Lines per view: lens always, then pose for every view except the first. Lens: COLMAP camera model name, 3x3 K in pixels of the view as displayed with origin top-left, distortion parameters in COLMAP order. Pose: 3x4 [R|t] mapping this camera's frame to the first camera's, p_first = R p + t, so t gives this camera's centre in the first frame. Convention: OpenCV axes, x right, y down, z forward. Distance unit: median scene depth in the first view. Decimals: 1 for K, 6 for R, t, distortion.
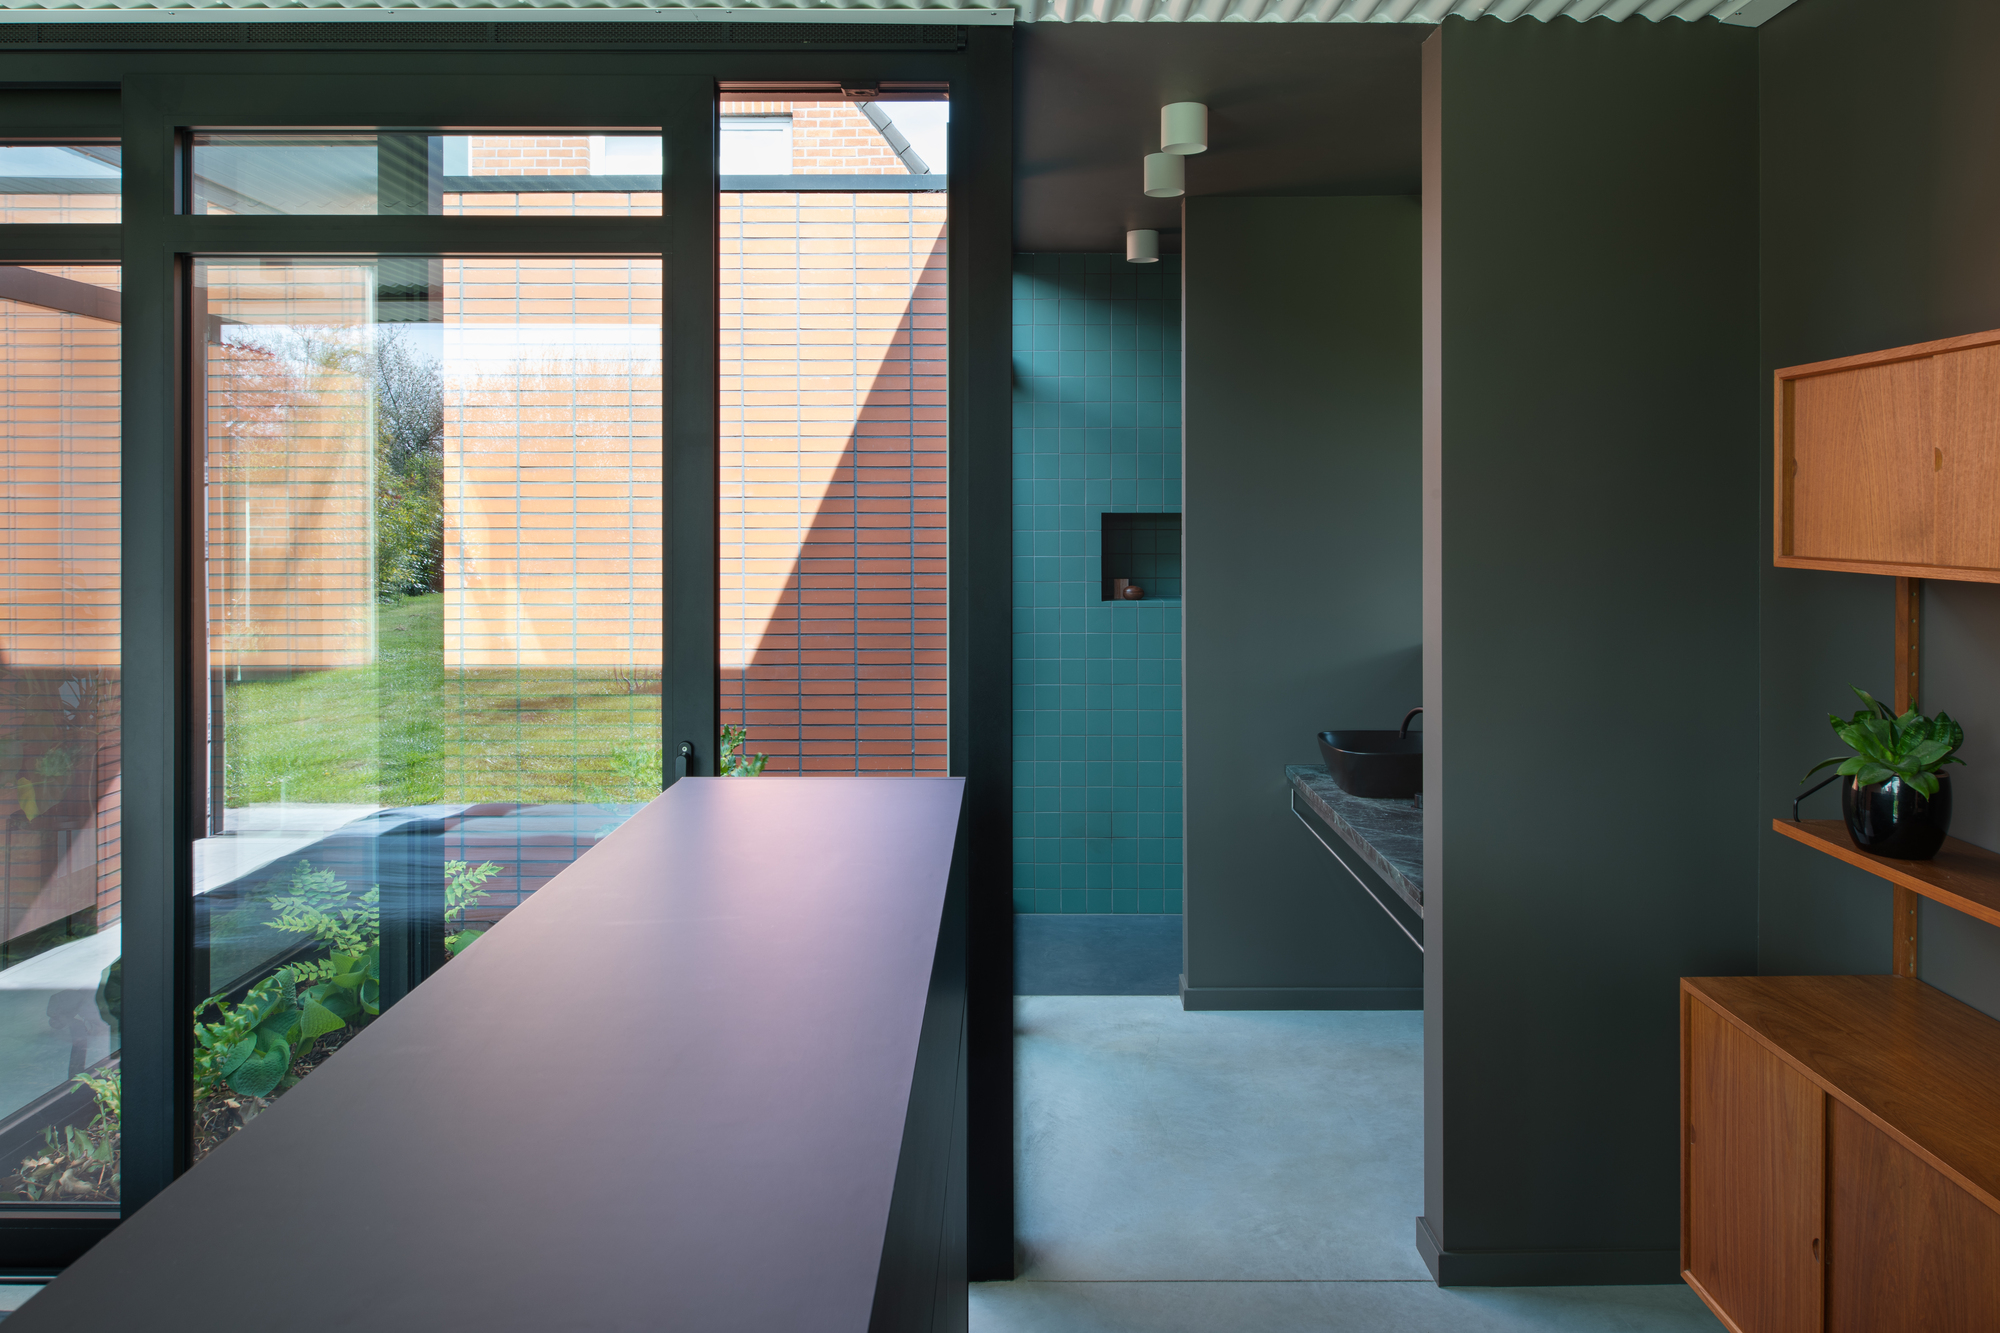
lens RADIAL K [[1394.8, 0, 1000.0], [0, 1394.8, 666.5], [0, 0, 1]] dist [-0.035303, -0.005389]
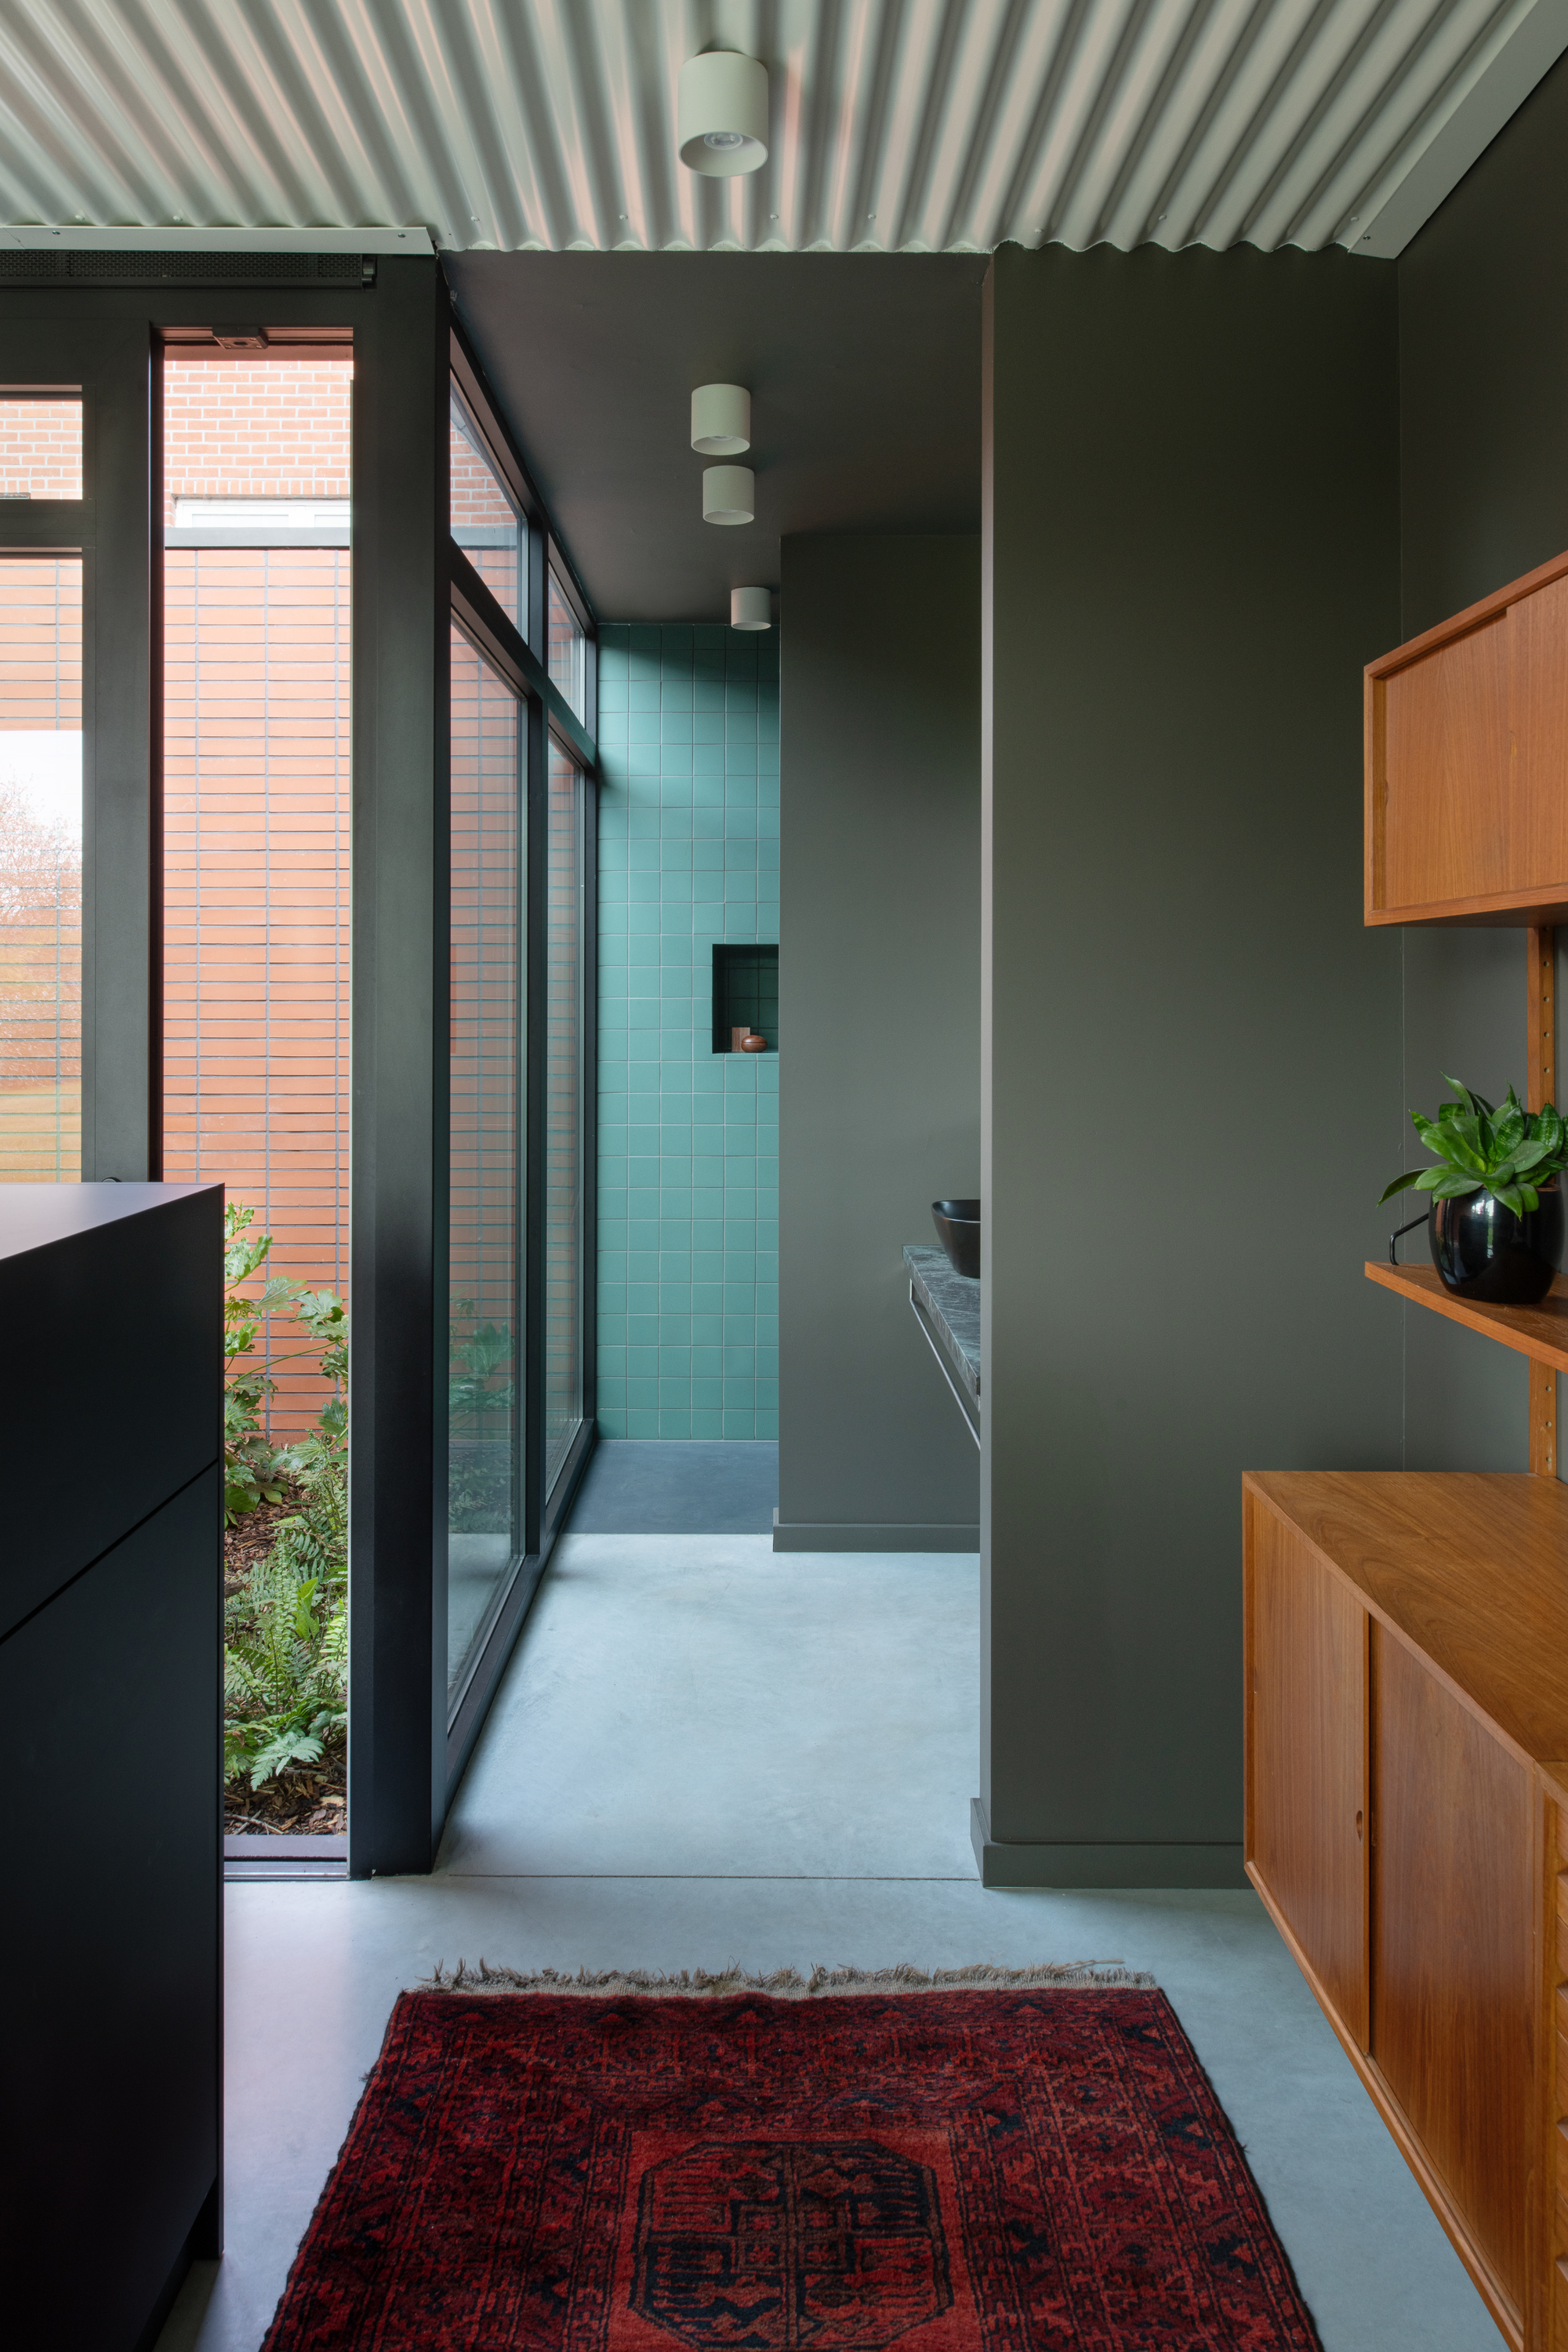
lens RADIAL K [[1640.2, 0, 778.3], [0, 1640.2, 1194.9], [0, 0, 1]] dist [-0.035303, -0.005389]
pose [[0.999983, 0.002925, 0.005009, 0.197771], [-0.002938, 0.999992, 0.002546, 0.060736], [-0.005002, -0.002561, 0.999984, 0.090605]]
